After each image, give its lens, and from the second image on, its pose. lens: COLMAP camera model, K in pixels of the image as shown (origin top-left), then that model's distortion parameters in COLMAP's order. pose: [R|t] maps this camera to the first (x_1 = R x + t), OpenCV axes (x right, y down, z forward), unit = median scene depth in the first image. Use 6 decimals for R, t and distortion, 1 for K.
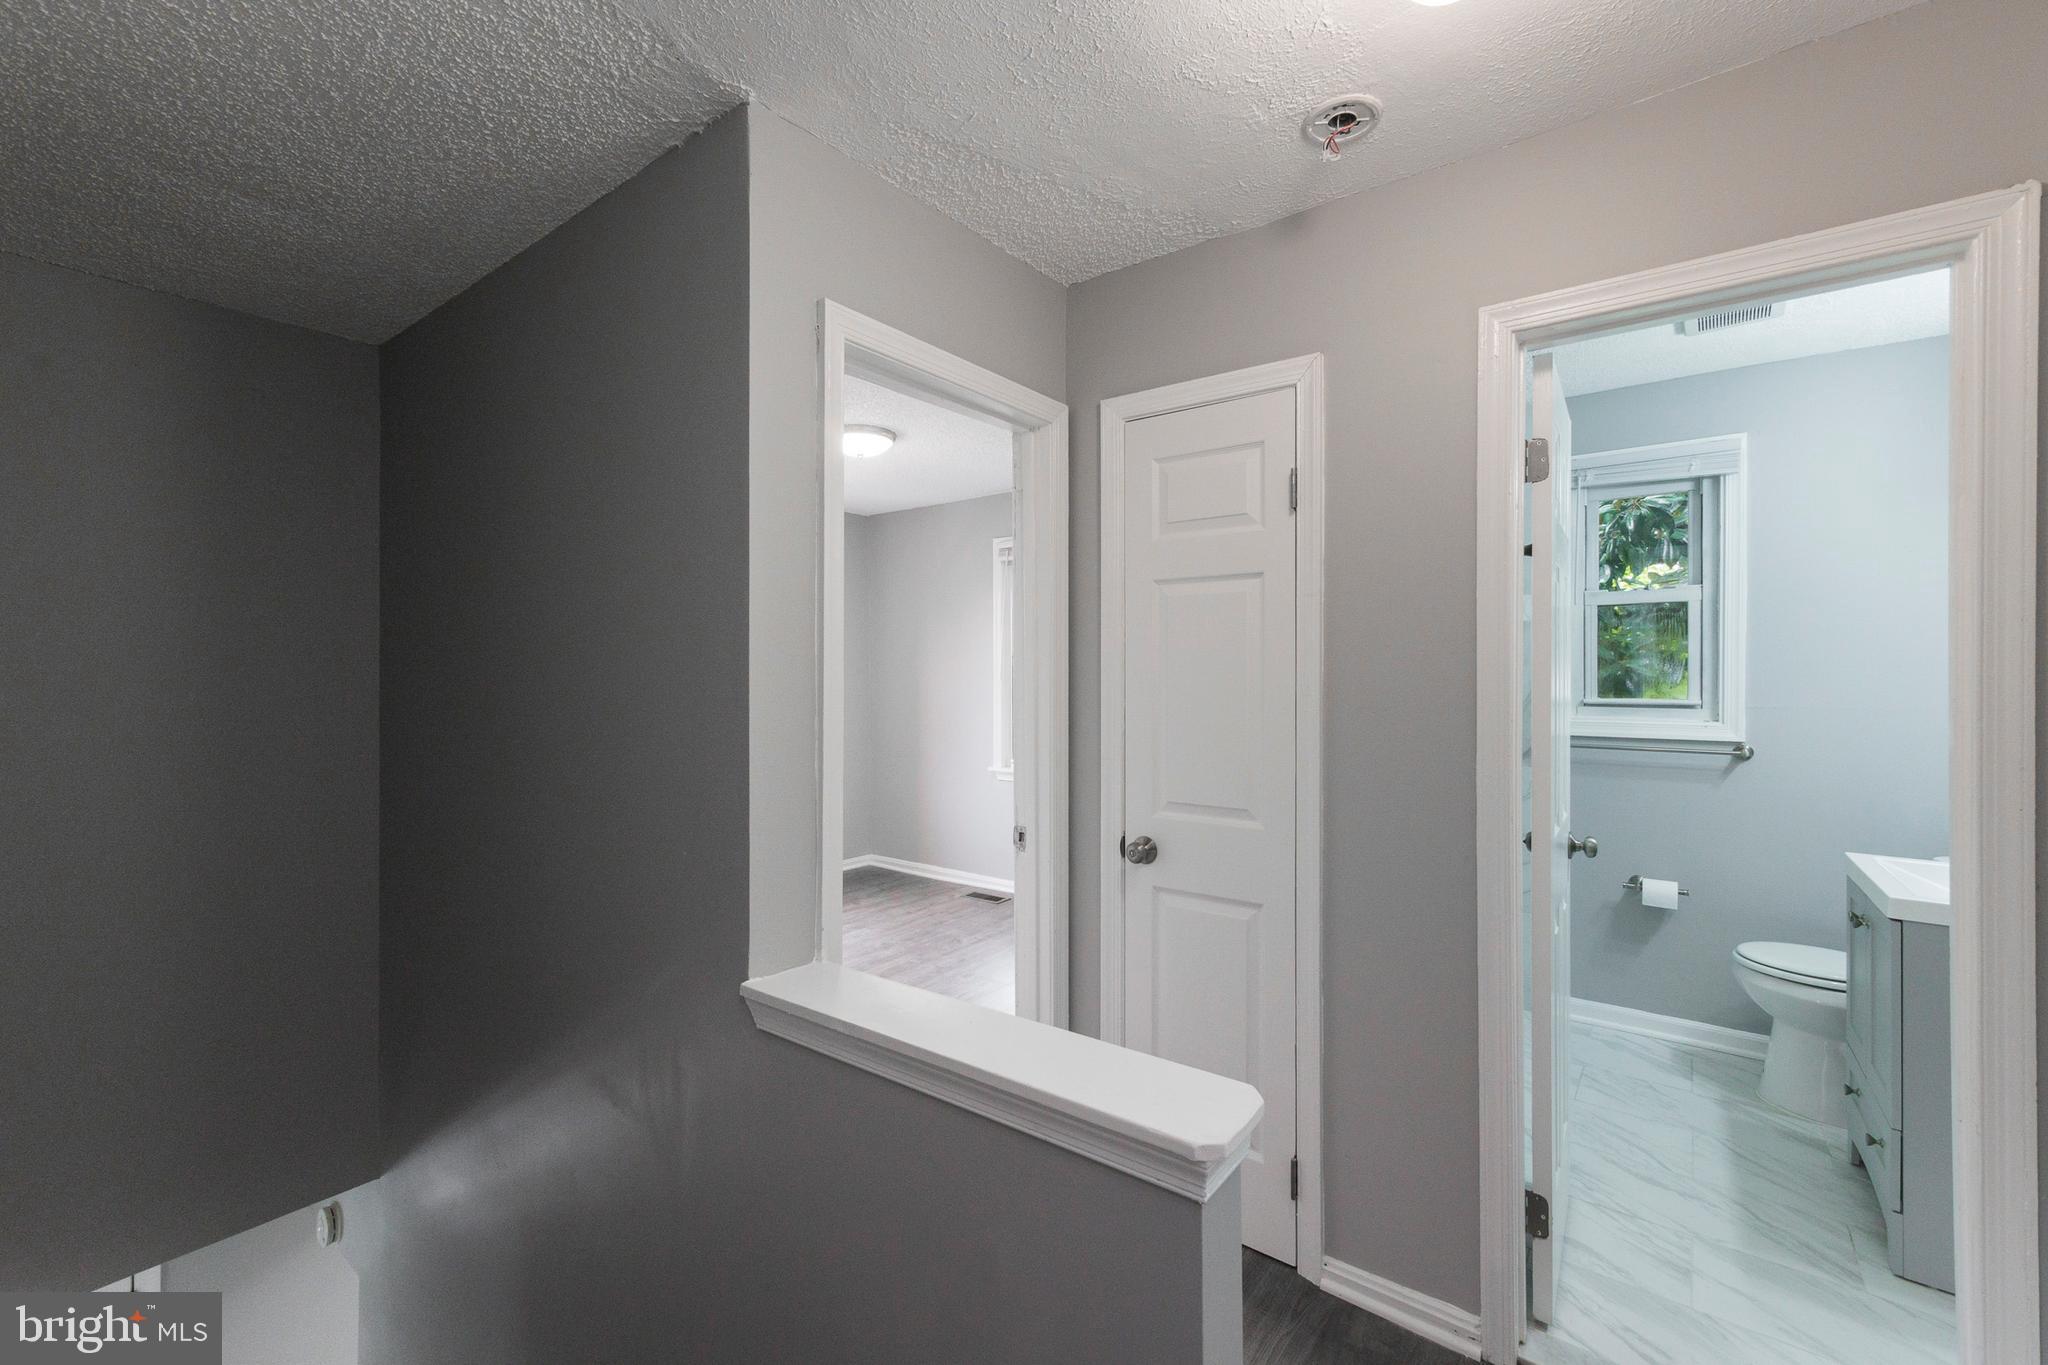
lens RADIAL K [[866.2, 0, 1030.7], [0, 866.2, 681.0], [0, 0, 1]] dist [0.014618, 0.000119]
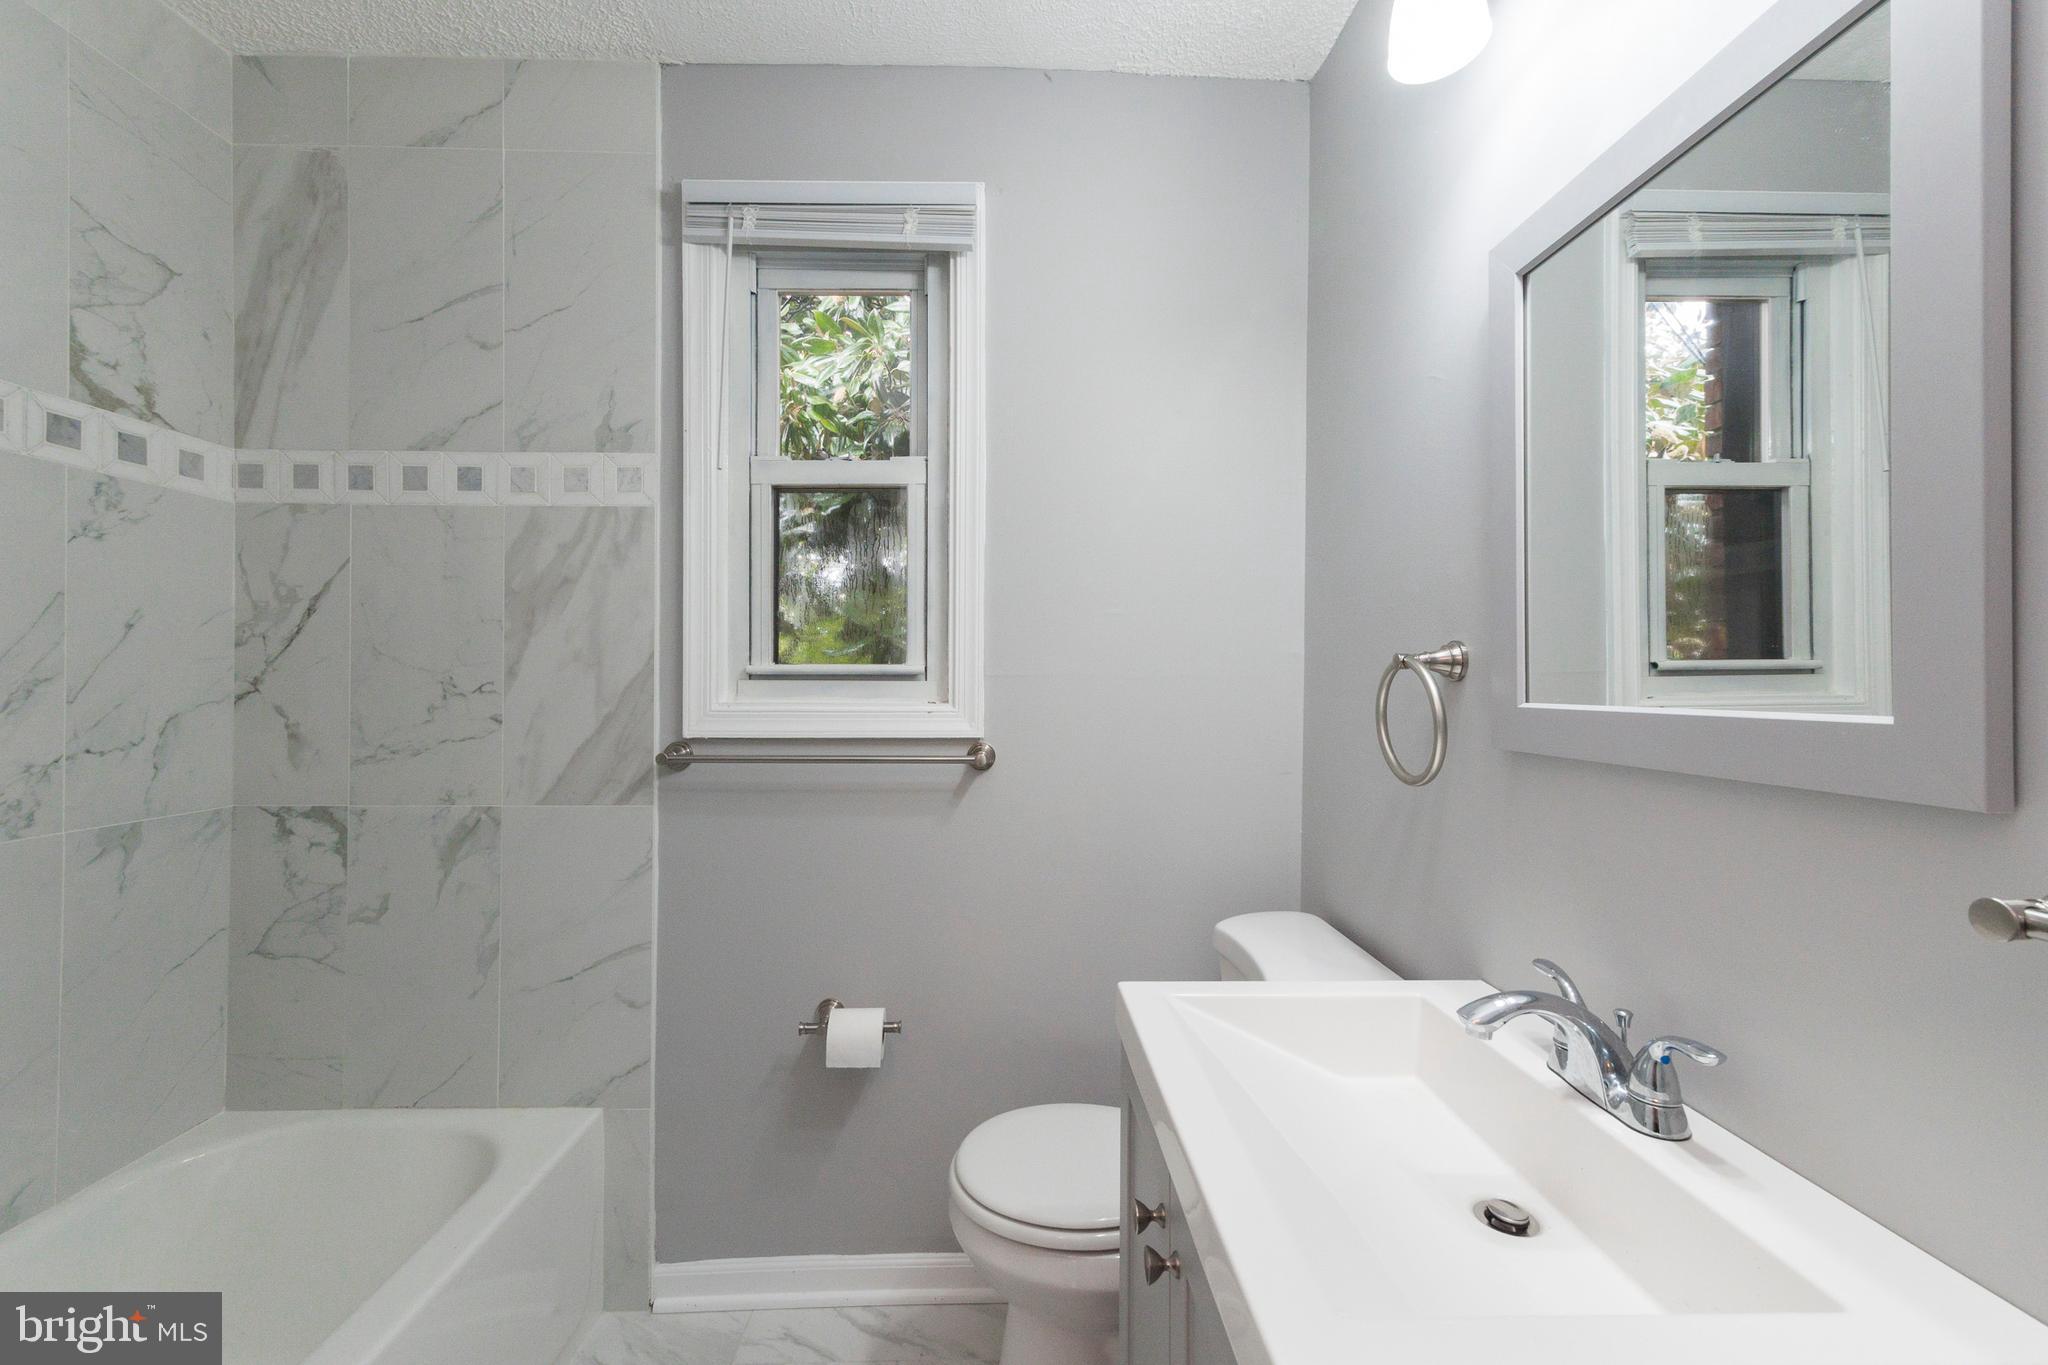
lens RADIAL K [[849.6, 0, 1027.2], [0, 849.6, 680.1], [0, 0, 1]] dist [0.009591, -0.000072]
pose [[0.791611, 0.000235, 0.611025, 0.497148], [-0.000637, 1.000000, 0.000441, 0.031889], [-0.611025, -0.000739, 0.791611, 0.543259]]
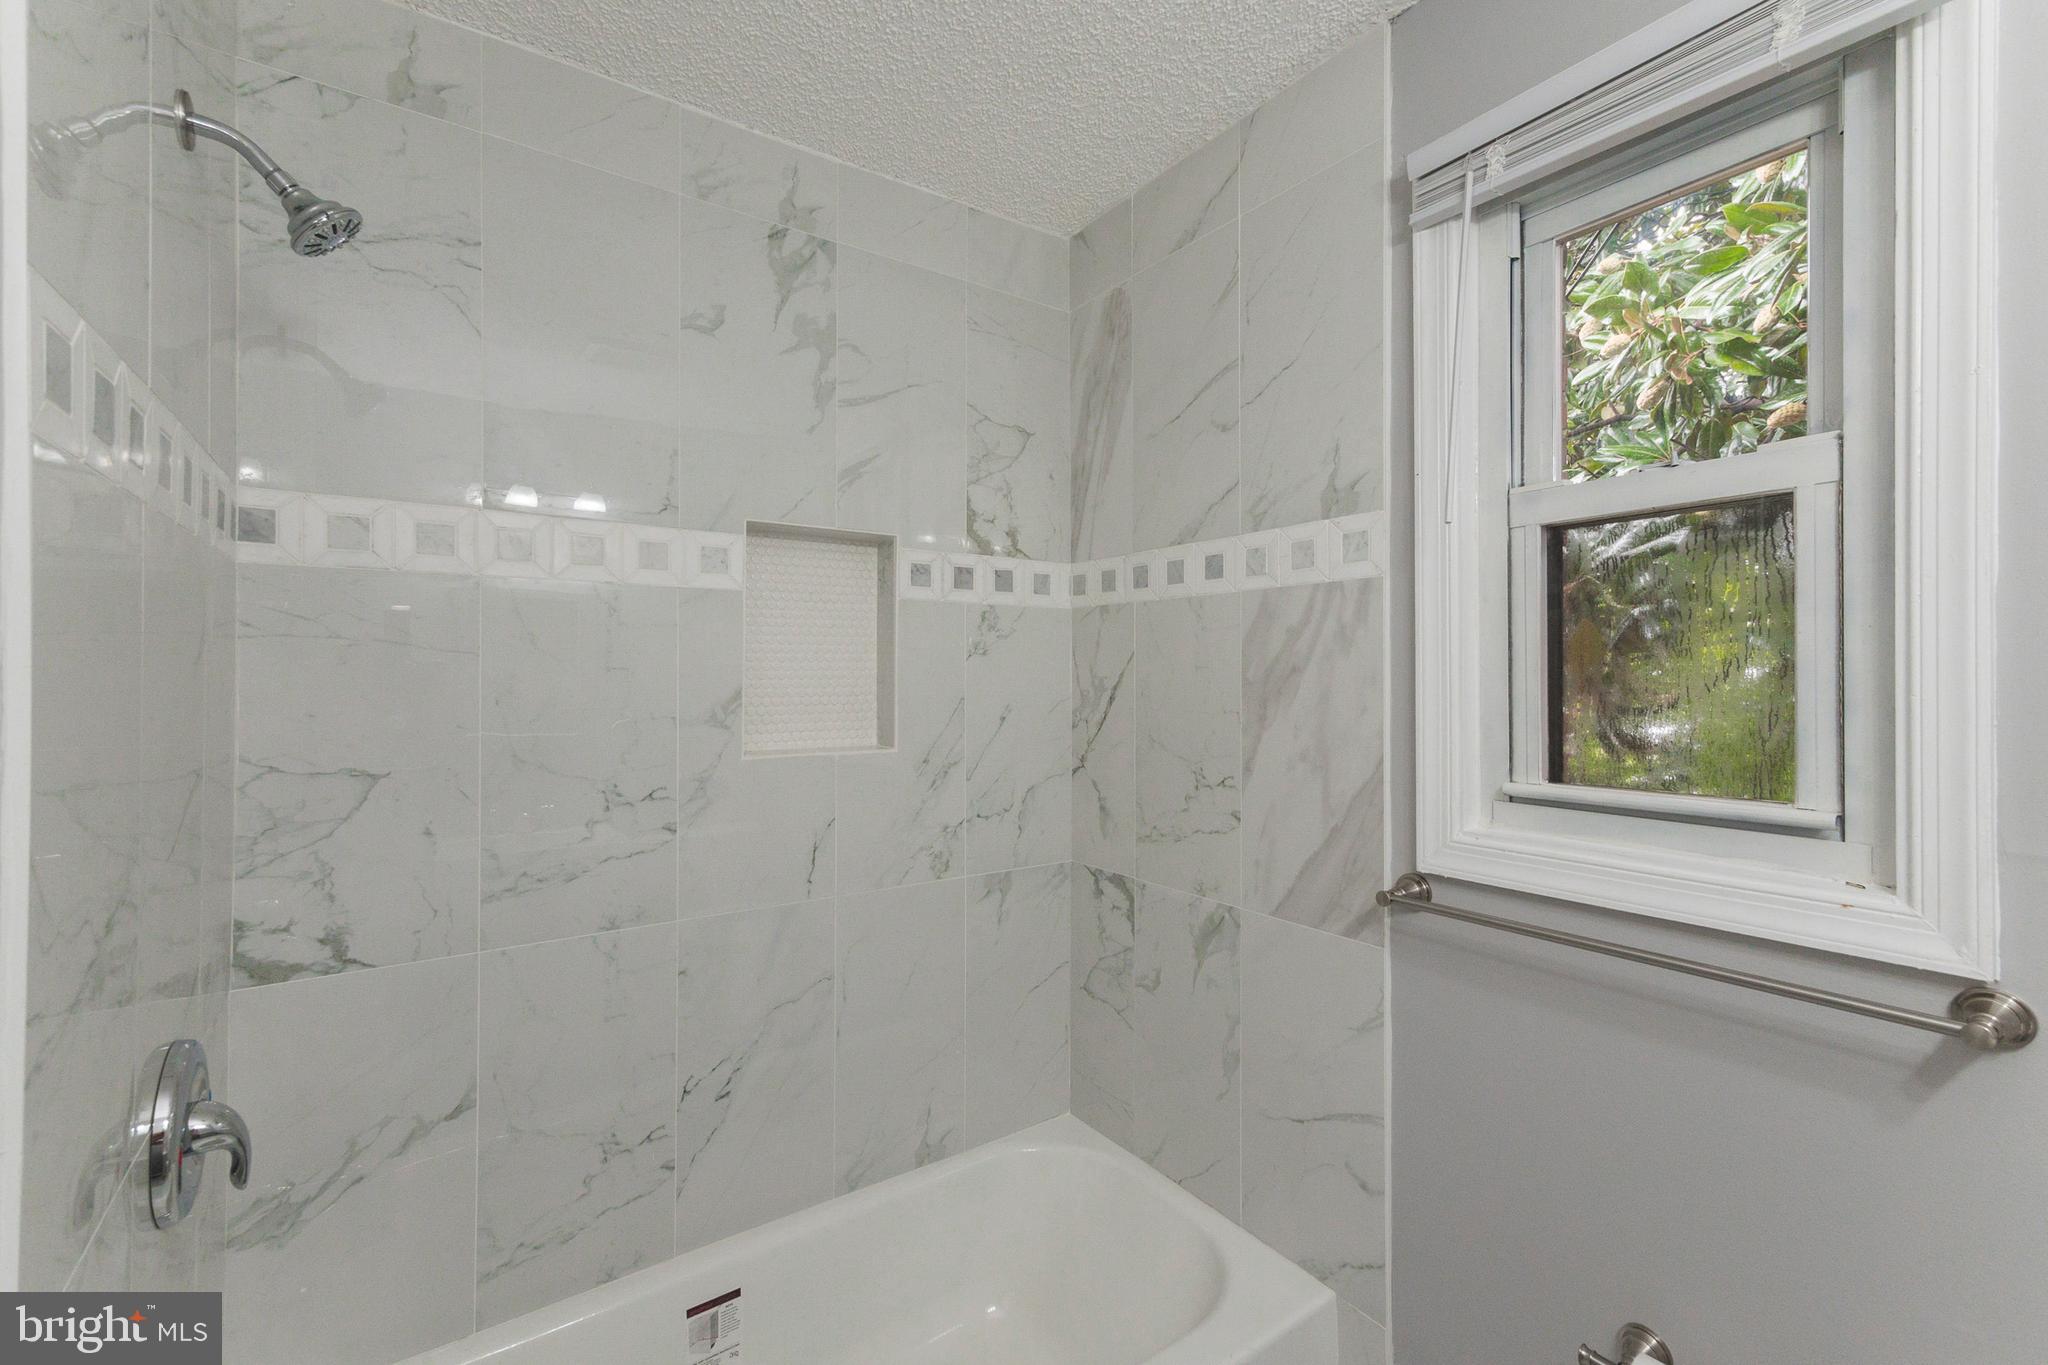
lens RADIAL K [[882.1, 0, 1018.7], [0, 882.1, 679.1], [0, 0, 1]] dist [0.011150, 0.000636]
pose [[0.950017, -0.005892, -0.312143, 0.603120], [0.005344, 0.999982, -0.002610, -0.024717], [0.312153, 0.000812, 0.950031, 0.628795]]
